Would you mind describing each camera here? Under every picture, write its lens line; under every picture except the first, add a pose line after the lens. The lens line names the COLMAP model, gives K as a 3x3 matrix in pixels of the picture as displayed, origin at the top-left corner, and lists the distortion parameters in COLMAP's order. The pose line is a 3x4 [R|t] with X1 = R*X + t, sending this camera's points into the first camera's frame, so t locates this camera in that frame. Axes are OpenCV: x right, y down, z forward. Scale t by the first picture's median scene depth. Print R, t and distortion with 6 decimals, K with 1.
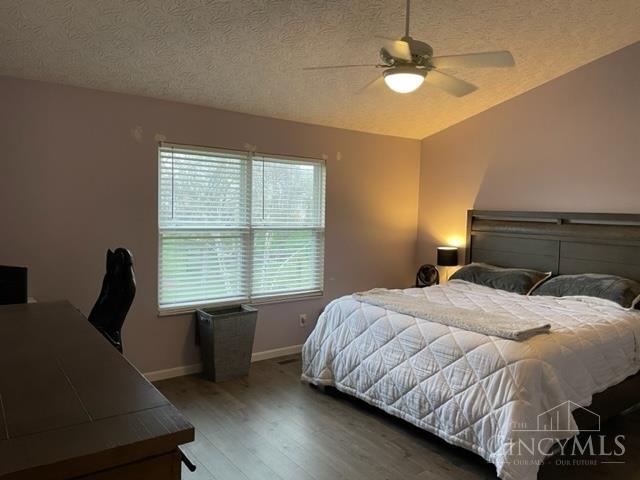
lens RADIAL K [[478.3, 0, 317.9], [0, 478.3, 239.3], [0, 0, 1]] dist [0.101194, -0.138139]
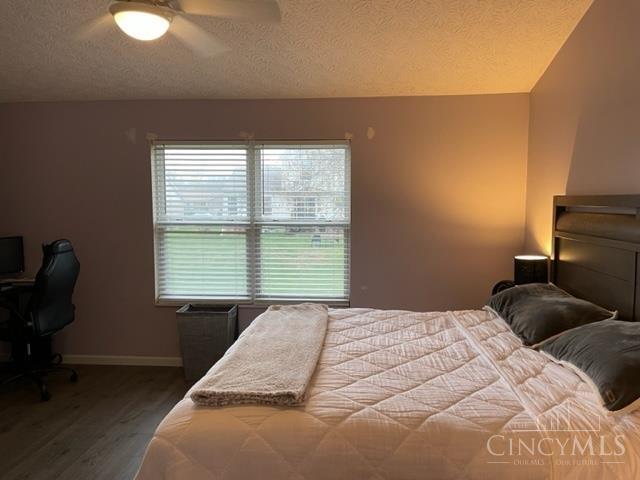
lens RADIAL K [[478.3, 0, 317.9], [0, 478.3, 239.3], [0, 0, 1]] dist [0.101194, -0.138139]
pose [[0.749568, 0.026550, -0.661394, 0.546975], [-0.024411, 0.999624, 0.012462, -0.006965], [0.661477, 0.006804, 0.749935, 0.380521]]
